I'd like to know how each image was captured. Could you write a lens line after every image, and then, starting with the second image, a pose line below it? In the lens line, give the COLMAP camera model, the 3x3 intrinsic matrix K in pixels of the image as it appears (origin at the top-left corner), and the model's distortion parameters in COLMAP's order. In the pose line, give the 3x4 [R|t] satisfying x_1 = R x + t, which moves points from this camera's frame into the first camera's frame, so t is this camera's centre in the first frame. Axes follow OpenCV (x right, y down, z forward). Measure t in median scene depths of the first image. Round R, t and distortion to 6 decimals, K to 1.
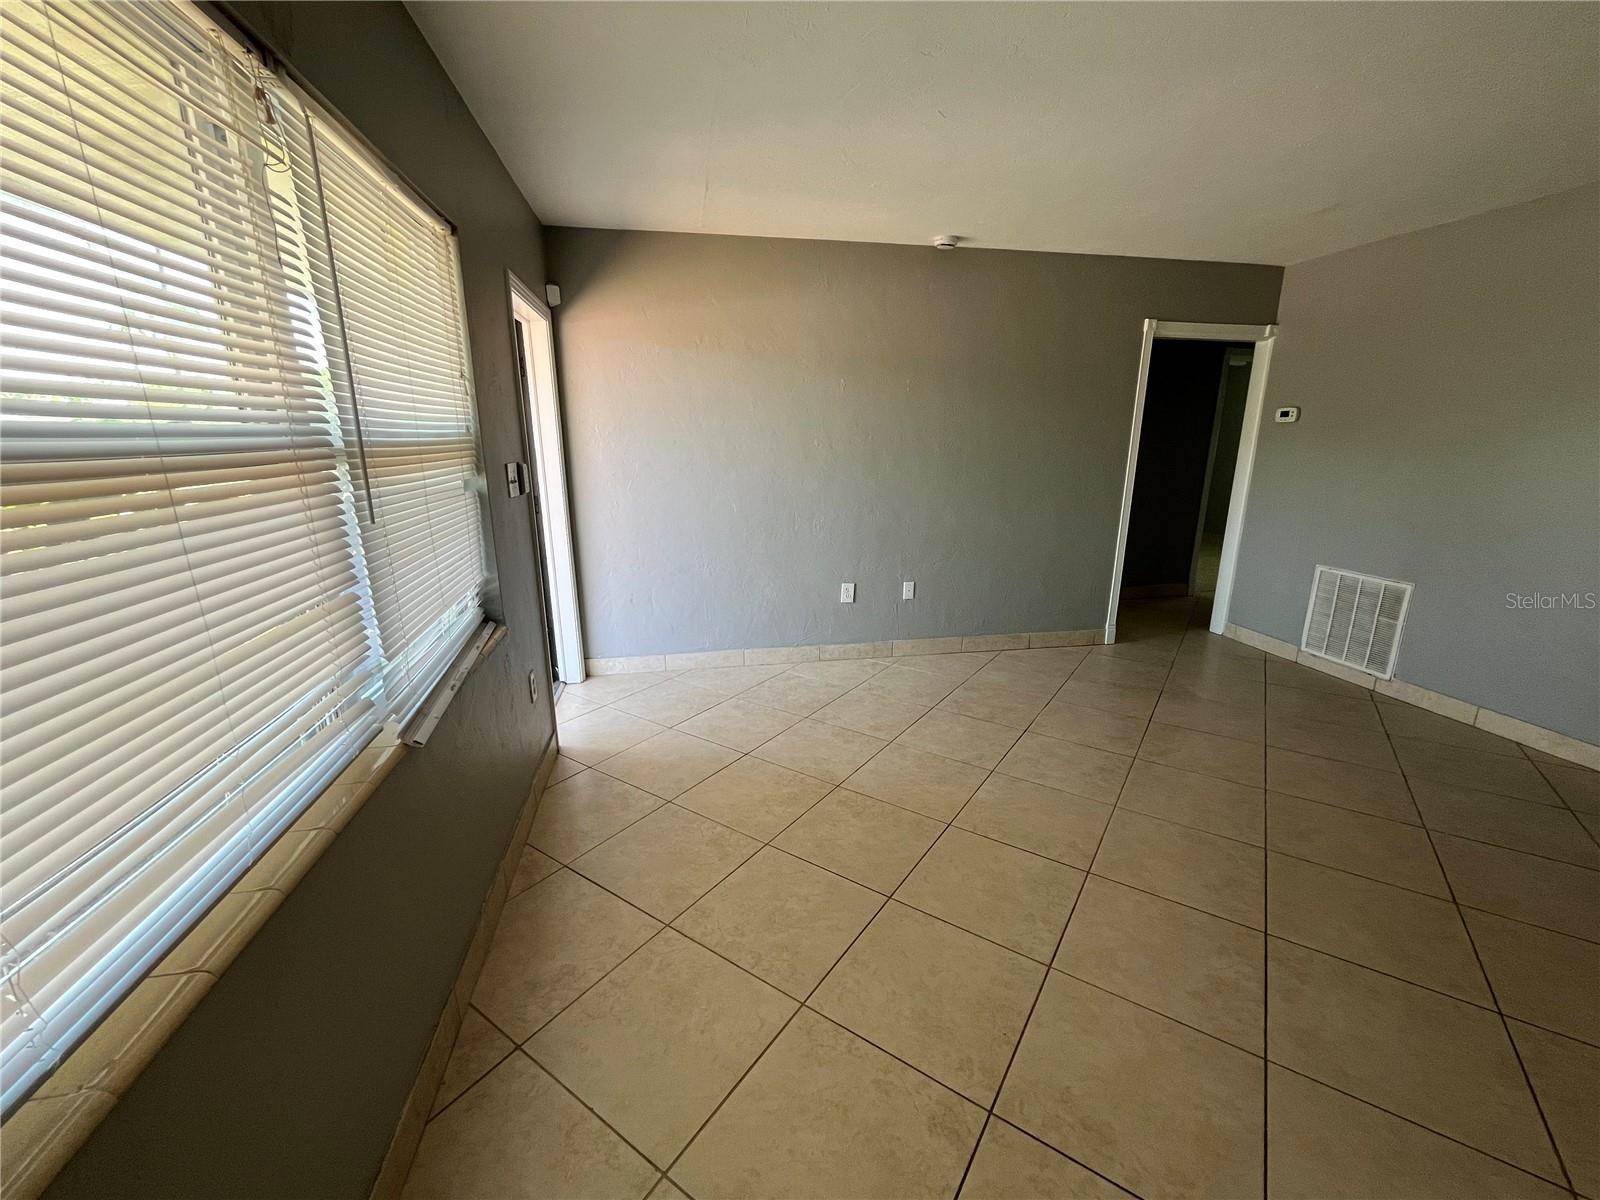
lens RADIAL K [[655.5, 0, 796.8], [0, 655.5, 603.1], [0, 0, 1]] dist [-0.003412, 0.000571]
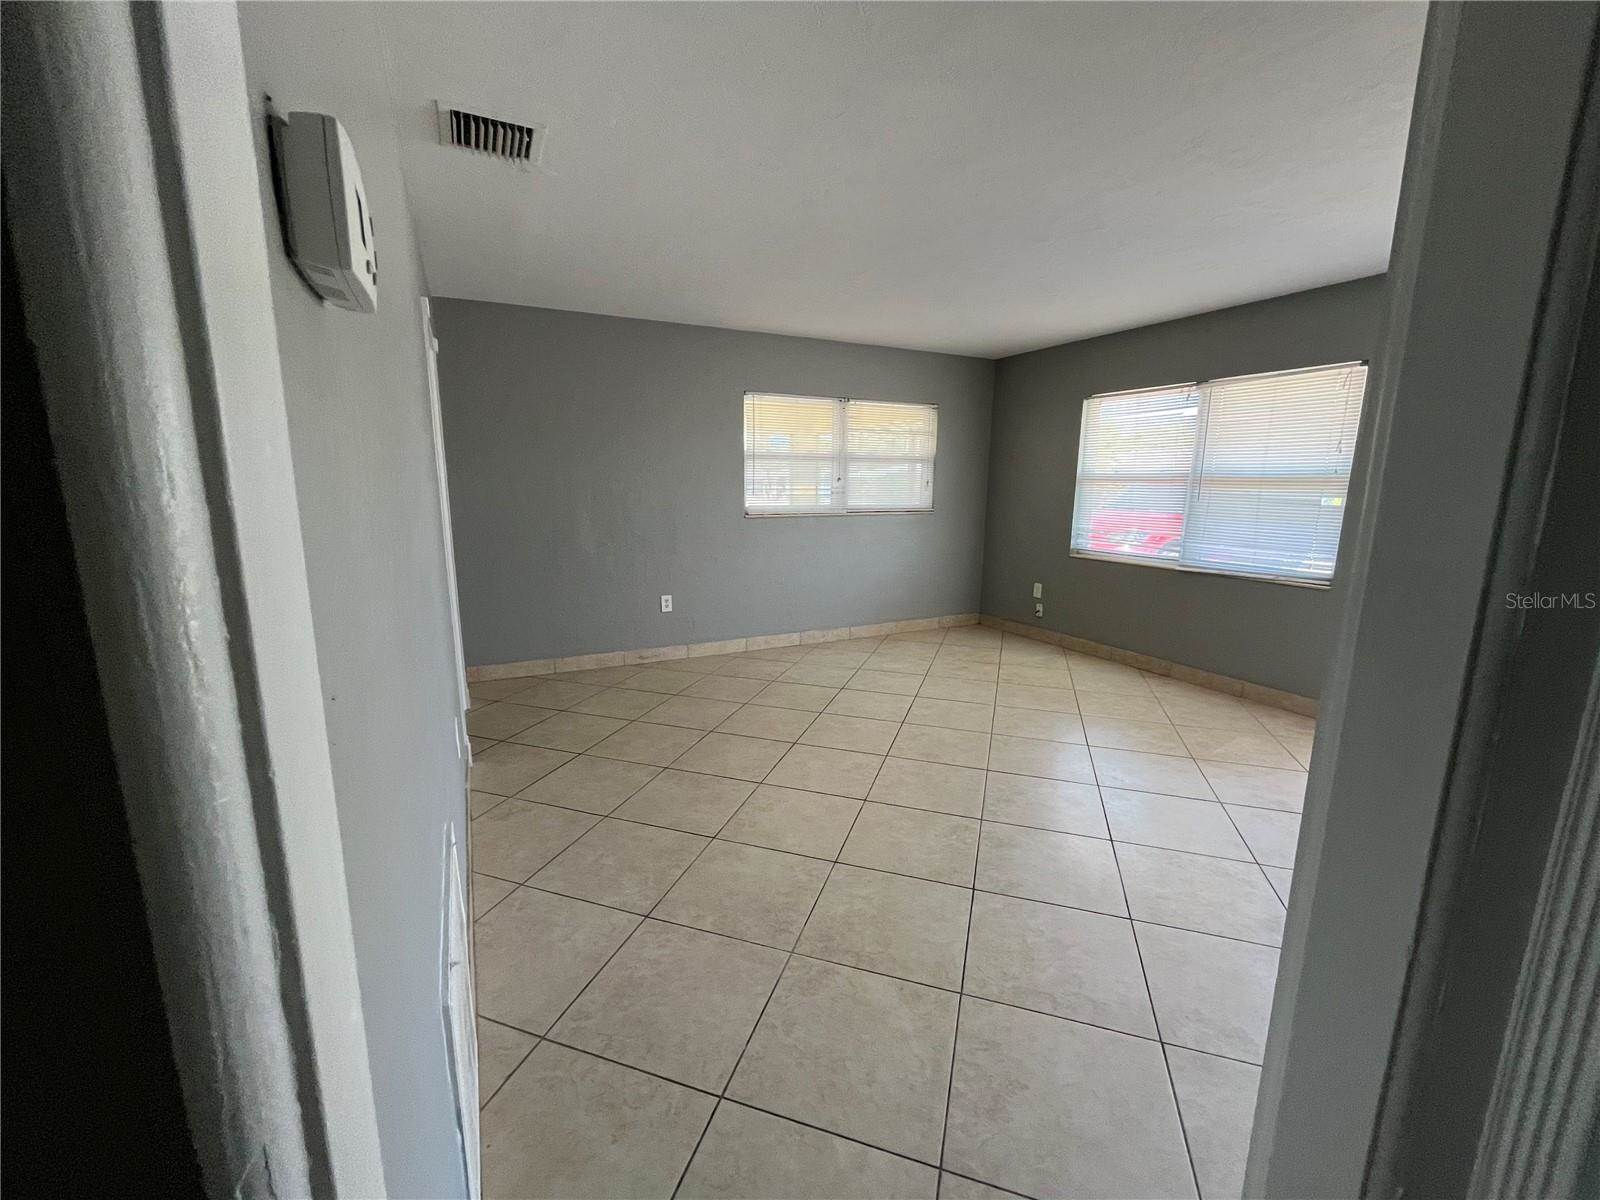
lens RADIAL K [[655.5, 0, 796.8], [0, 655.5, 603.1], [0, 0, 1]] dist [-0.003412, 0.000571]
pose [[-0.960702, 0.047562, -0.273475, 0.800912], [-0.074649, 0.904648, 0.419571, -0.324943], [0.267354, 0.423497, -0.865547, 1.280615]]
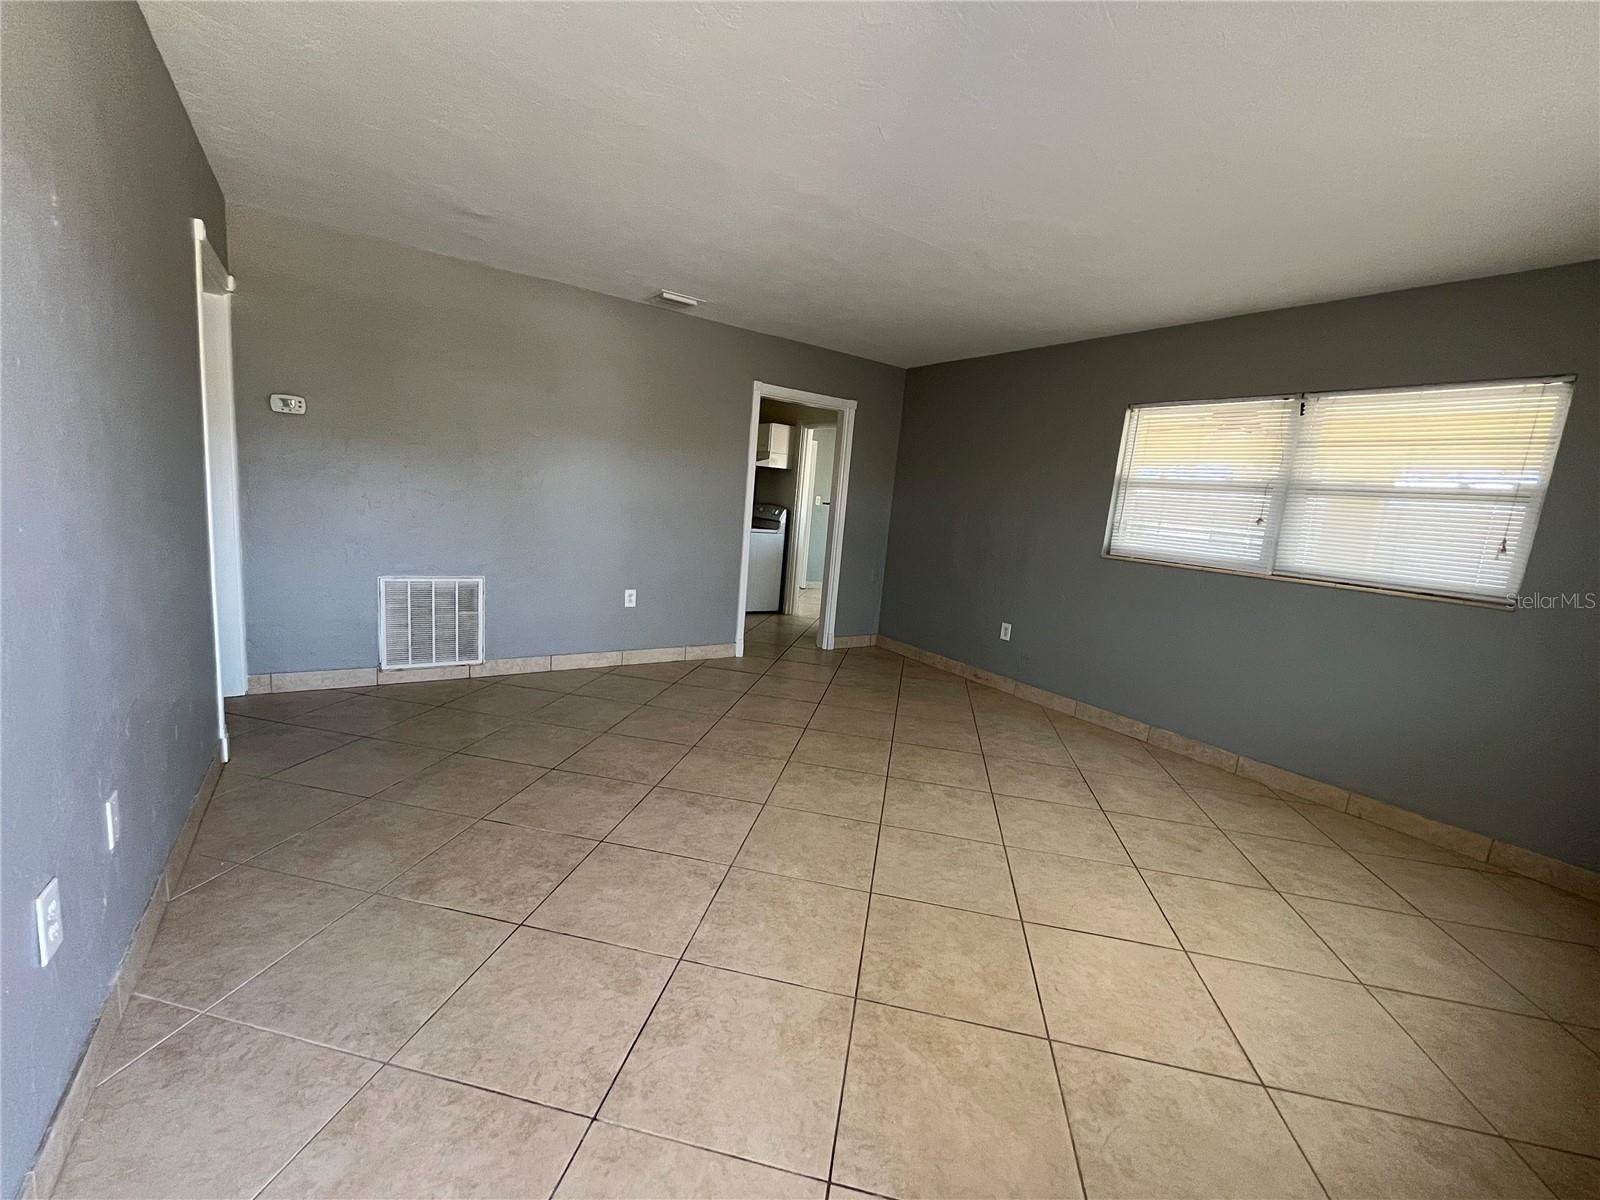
lens RADIAL K [[655.5, 0, 796.8], [0, 655.5, 603.1], [0, 0, 1]] dist [-0.003412, 0.000571]
pose [[-0.399709, -0.179534, 0.898888, -0.305837], [0.146007, 0.955642, 0.255794, -0.188933], [-0.904939, 0.233487, -0.355766, 0.874126]]
